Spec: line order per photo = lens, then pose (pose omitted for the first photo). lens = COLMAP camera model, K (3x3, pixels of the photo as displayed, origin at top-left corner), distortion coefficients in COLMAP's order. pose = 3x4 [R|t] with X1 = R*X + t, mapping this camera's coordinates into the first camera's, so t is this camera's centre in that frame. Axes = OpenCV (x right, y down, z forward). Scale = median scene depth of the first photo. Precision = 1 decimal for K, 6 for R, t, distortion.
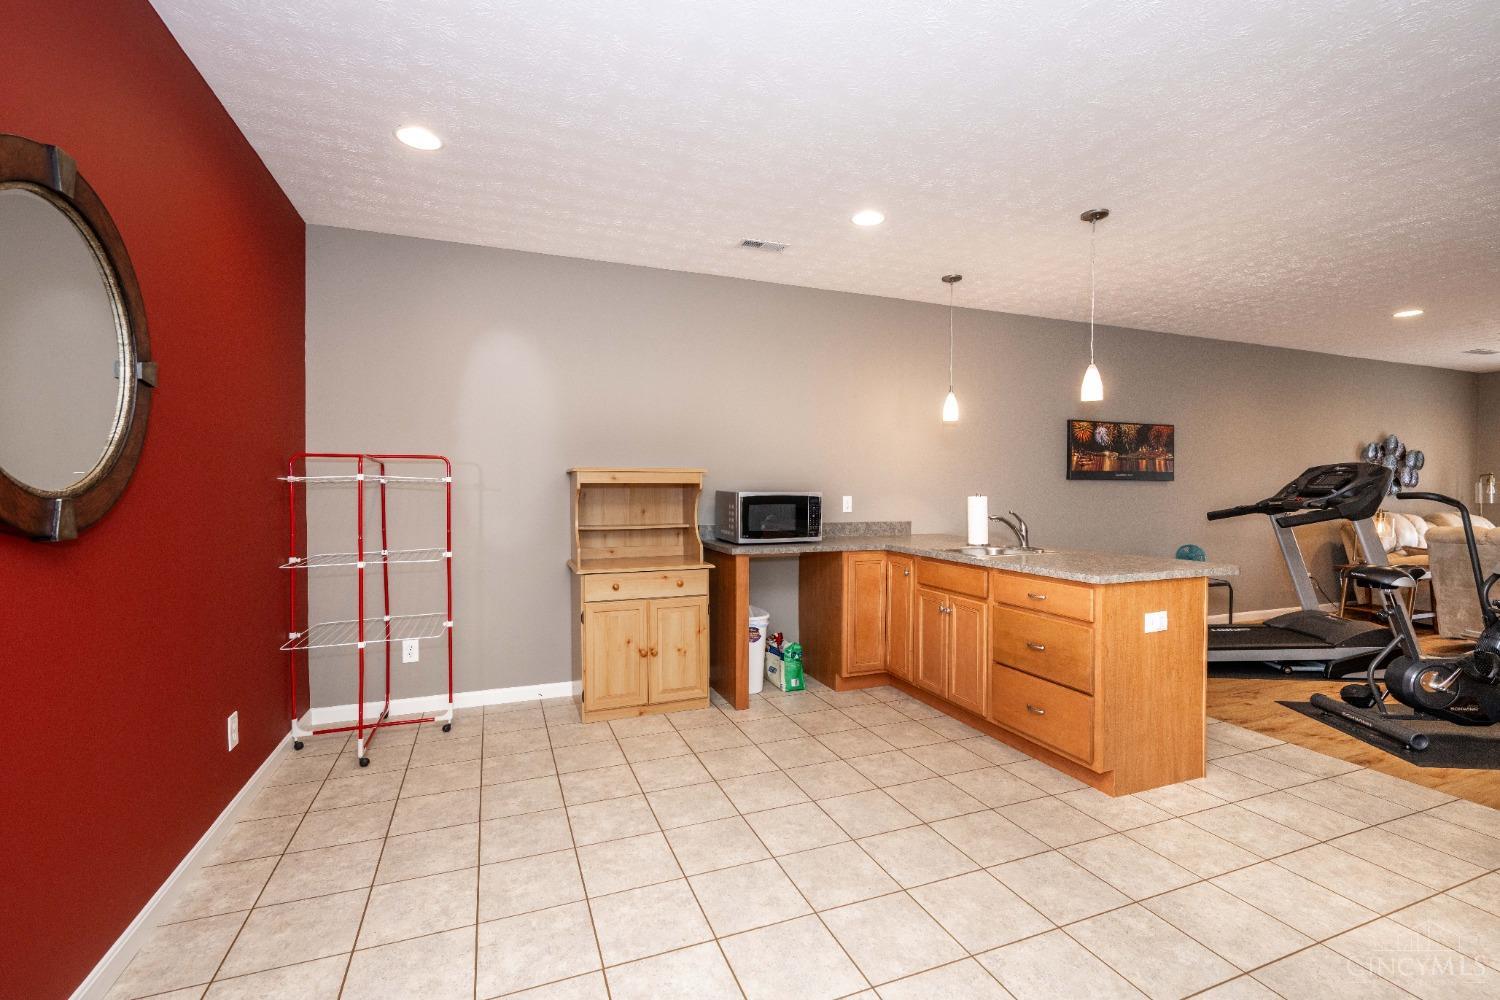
lens RADIAL K [[659.3, 0, 742.0], [0, 659.3, 498.3], [0, 0, 1]] dist [0.004084, 0.000143]
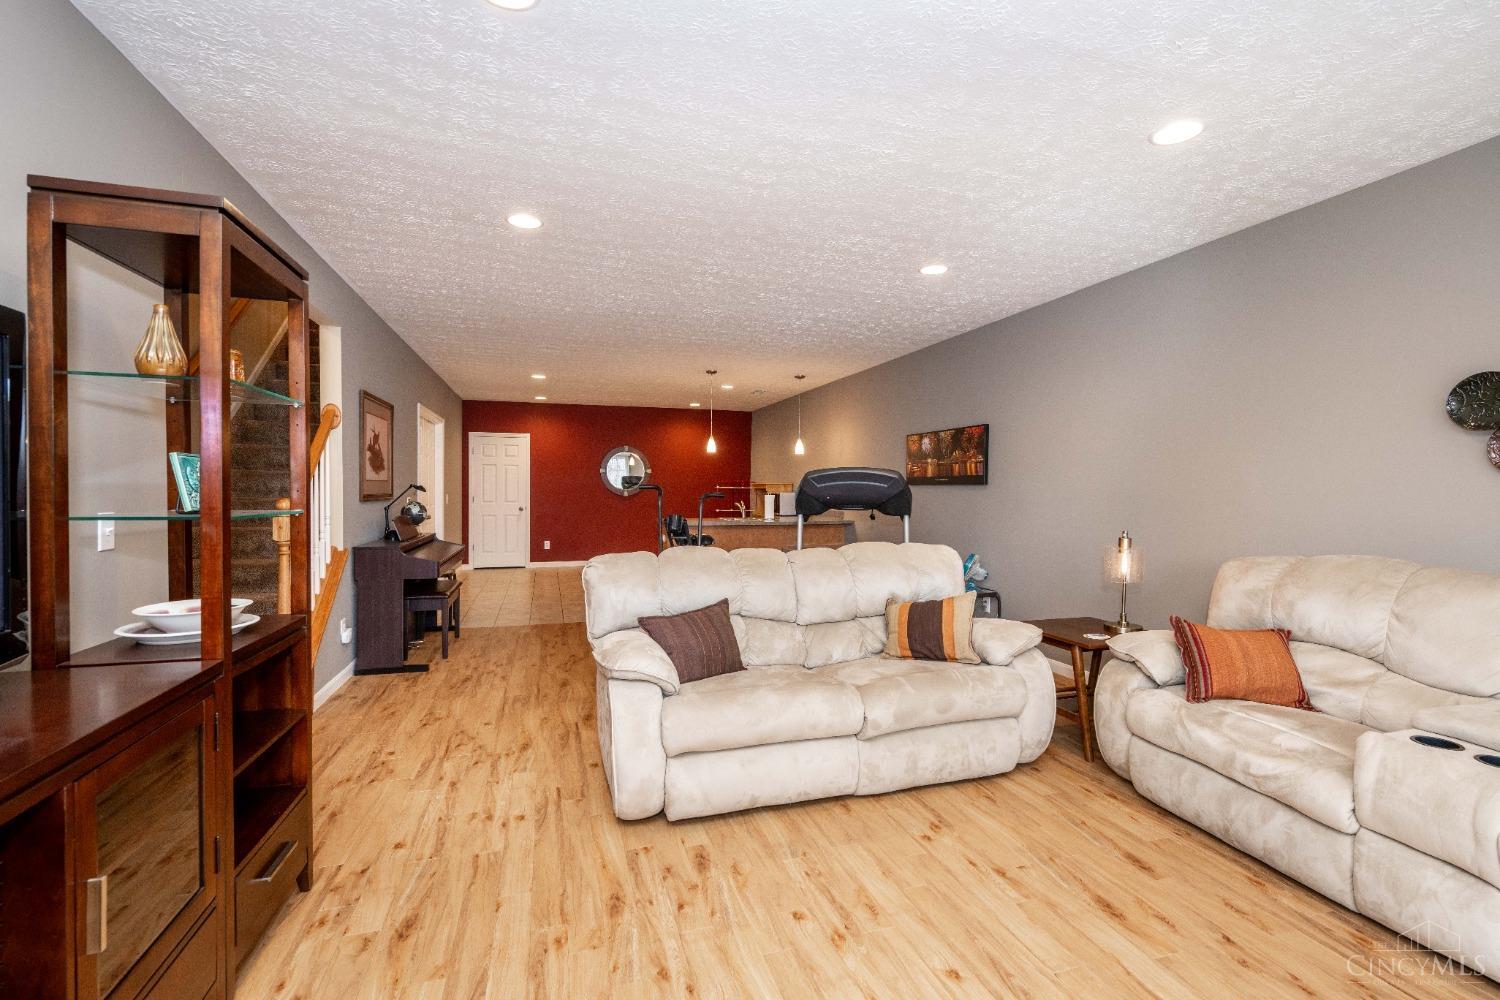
lens RADIAL K [[659.3, 0, 753.9], [0, 659.3, 497.9], [0, 0, 1]] dist [0.004084, 0.000143]
pose [[-0.085301, 0.010031, -0.996305, 2.404317], [-0.023293, 0.999656, 0.012059, -0.016666], [0.996083, 0.024235, -0.085038, 1.141201]]
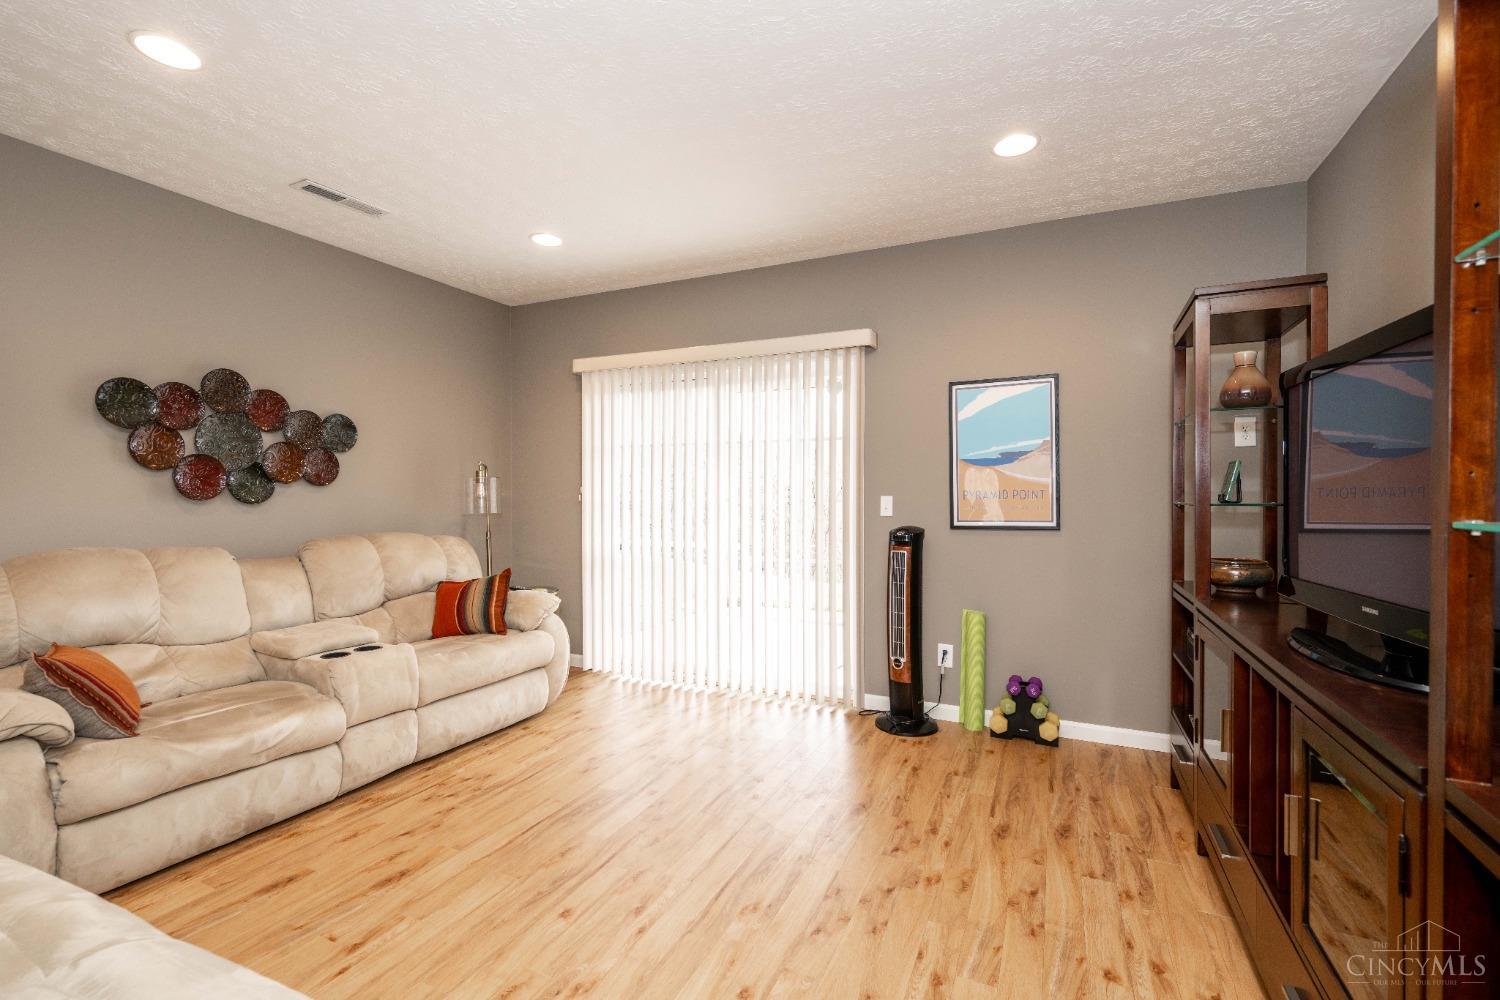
lens RADIAL K [[659.3, 0, 745.5], [0, 659.3, 507.3], [0, 0, 1]] dist [0.004084, 0.000143]
pose [[0.733251, -0.015968, 0.679770, 1.677904], [0.014335, 0.999865, 0.008024, 0.001232], [-0.679807, 0.003861, 0.733381, 0.767942]]
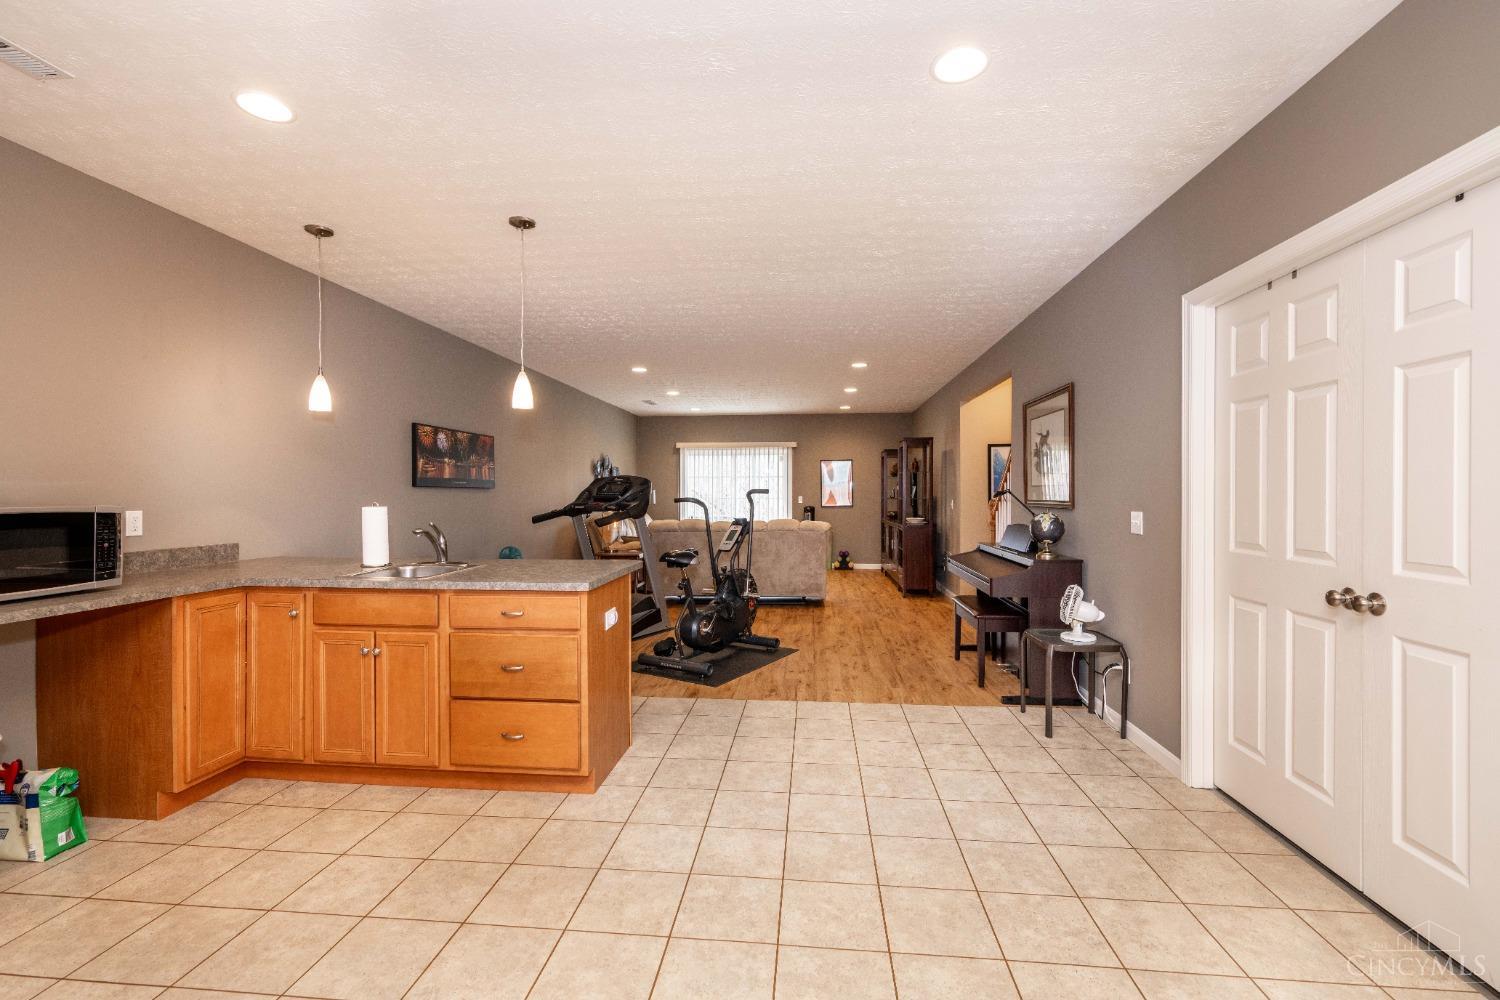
lens RADIAL K [[659.3, 0, 755.6], [0, 659.3, 496.5], [0, 0, 1]] dist [0.004084, 0.000143]
pose [[0.452138, -0.008089, 0.891911, -0.168591], [0.018577, 0.999827, -0.000350, -0.007134], [-0.891755, 0.016727, 0.452210, 0.203341]]
